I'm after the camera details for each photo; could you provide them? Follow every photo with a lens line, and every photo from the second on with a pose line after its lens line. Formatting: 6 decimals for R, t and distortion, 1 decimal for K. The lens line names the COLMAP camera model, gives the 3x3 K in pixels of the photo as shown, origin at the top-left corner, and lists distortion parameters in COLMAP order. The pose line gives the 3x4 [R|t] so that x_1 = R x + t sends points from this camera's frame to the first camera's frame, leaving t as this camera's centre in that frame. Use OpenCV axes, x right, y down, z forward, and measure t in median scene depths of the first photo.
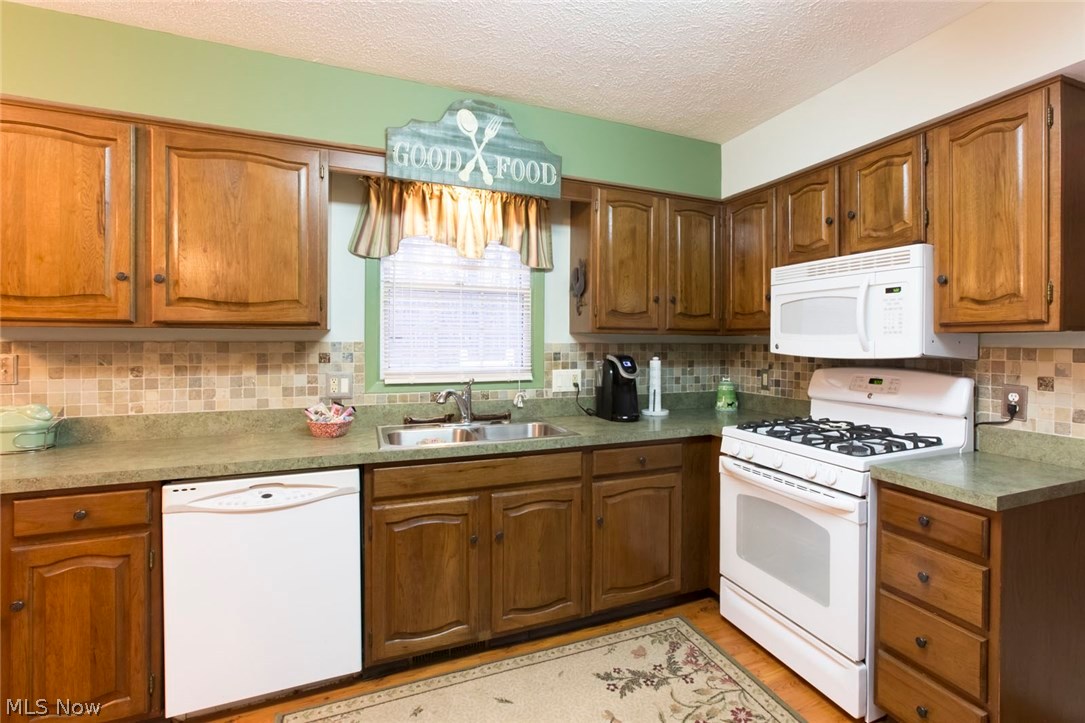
lens RADIAL K [[563.8, 0, 537.4], [0, 563.8, 341.0], [0, 0, 1]] dist [-0.034944, 0.000113]
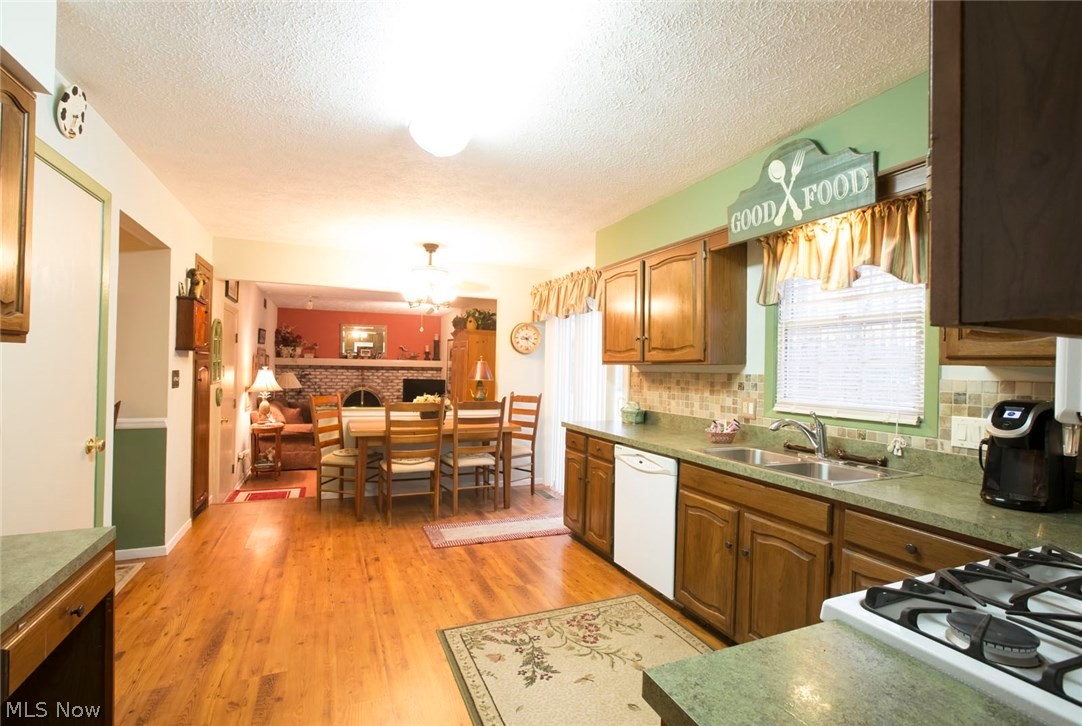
lens RADIAL K [[519.1, 0, 541.0], [0, 519.1, 363.0], [0, 0, 1]] dist [-0.026811, -0.000118]
pose [[-0.049214, -0.014383, -0.998685, 0.873454], [-0.016163, 0.999777, -0.013603, -0.000204], [0.998657, 0.015472, -0.049435, 0.595881]]
